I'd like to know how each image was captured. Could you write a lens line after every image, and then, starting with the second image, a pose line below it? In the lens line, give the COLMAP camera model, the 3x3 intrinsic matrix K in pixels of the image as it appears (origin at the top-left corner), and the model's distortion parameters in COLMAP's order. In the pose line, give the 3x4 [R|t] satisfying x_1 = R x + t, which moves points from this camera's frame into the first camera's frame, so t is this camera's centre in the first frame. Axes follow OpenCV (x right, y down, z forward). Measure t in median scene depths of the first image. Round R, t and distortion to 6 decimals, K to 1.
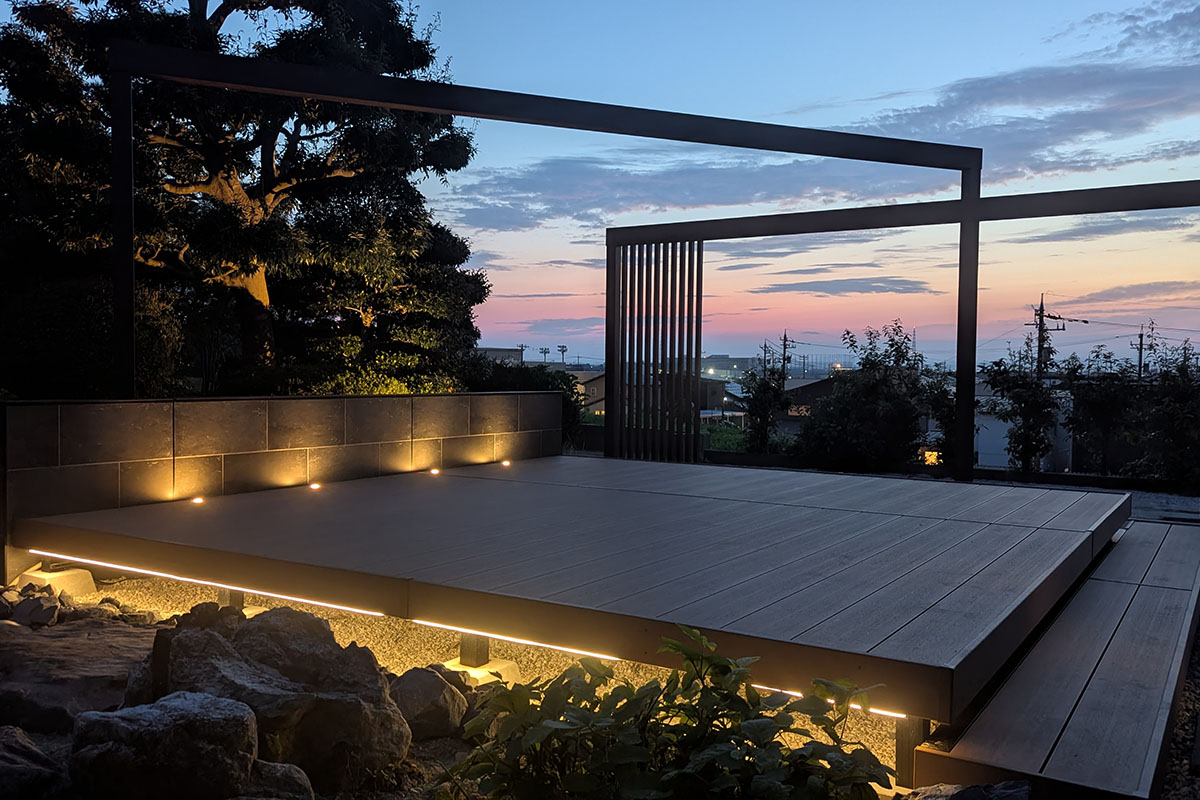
lens RADIAL K [[1010.6, 0, 600.0], [0, 1010.6, 400.0], [0, 0, 1]] dist [0.059107, -0.054163]
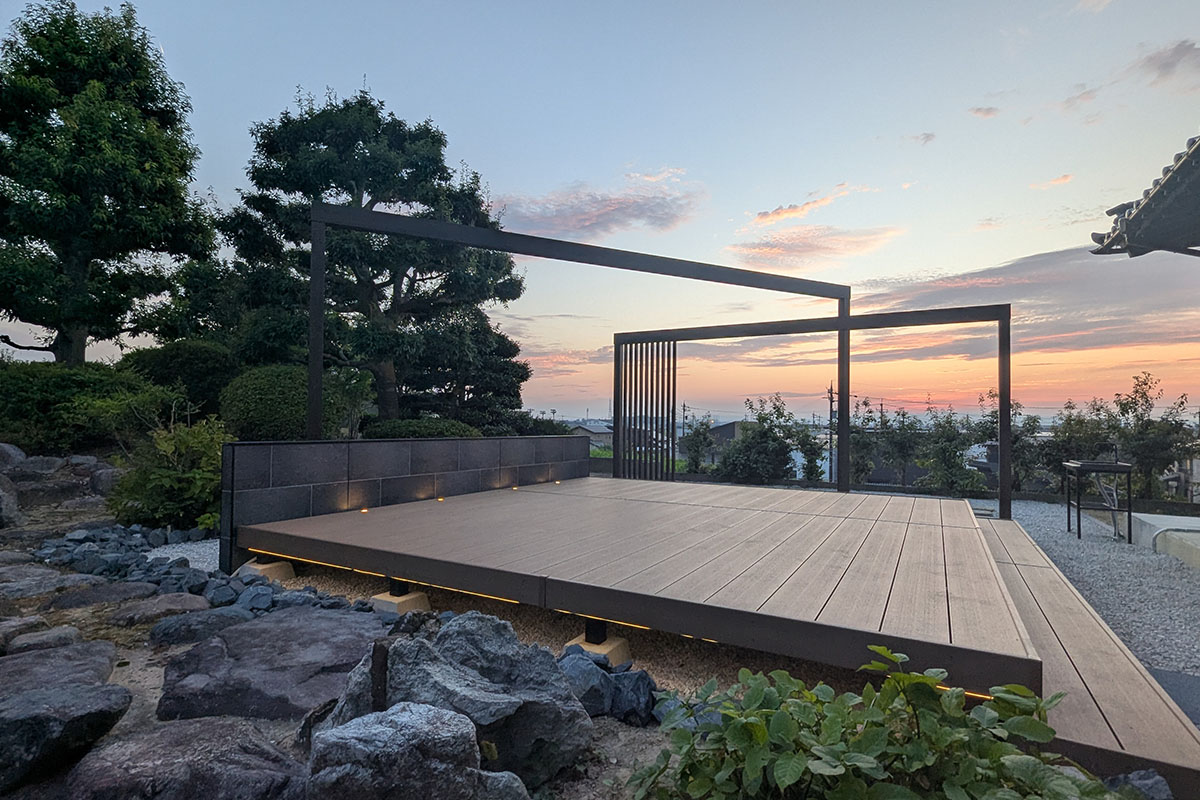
lens RADIAL K [[582.7, 0, 601.6], [0, 582.7, 409.7], [0, 0, 1]] dist [0.000027, 0.000065]
pose [[0.998768, 0.000705, 0.049616, -0.059085], [0.001974, 0.998543, -0.053927, 0.000302], [-0.049582, 0.053958, 0.997311, 0.088014]]
